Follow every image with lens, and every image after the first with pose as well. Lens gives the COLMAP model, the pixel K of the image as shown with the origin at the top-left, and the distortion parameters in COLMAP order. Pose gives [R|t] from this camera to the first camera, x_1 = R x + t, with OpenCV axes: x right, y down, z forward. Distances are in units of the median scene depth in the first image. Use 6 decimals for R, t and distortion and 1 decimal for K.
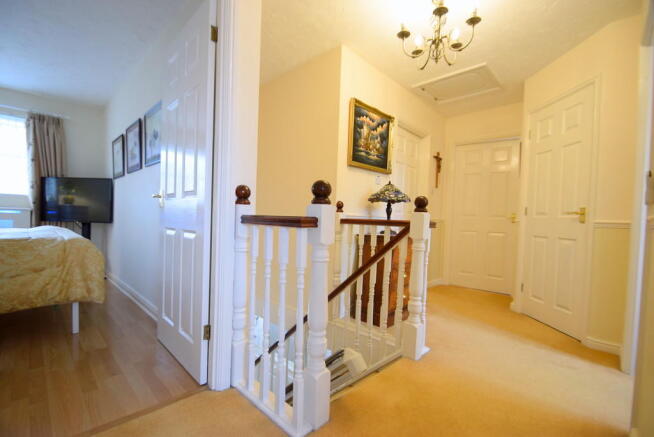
lens RADIAL K [[292.1, 0, 319.0], [0, 292.1, 224.1], [0, 0, 1]] dist [0.020448, -0.021020]
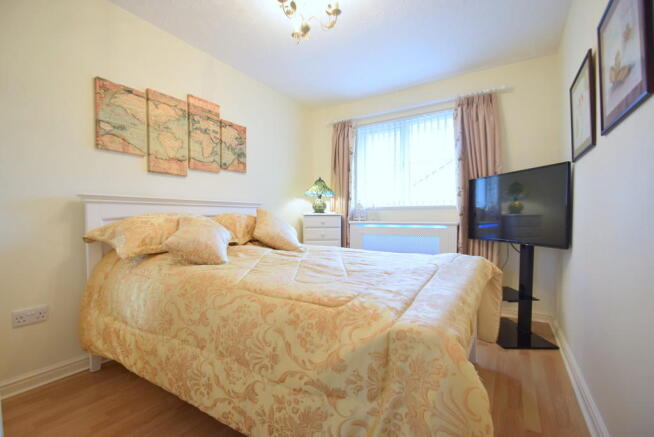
lens RADIAL K [[292.1, 0, 319.0], [0, 292.1, 224.1], [0, 0, 1]] dist [0.020448, -0.021020]
pose [[0.212464, -0.004480, -0.977159, -0.302276], [-0.015193, 0.999853, -0.007887, -0.036558], [0.977051, 0.016521, 0.212365, 0.470883]]
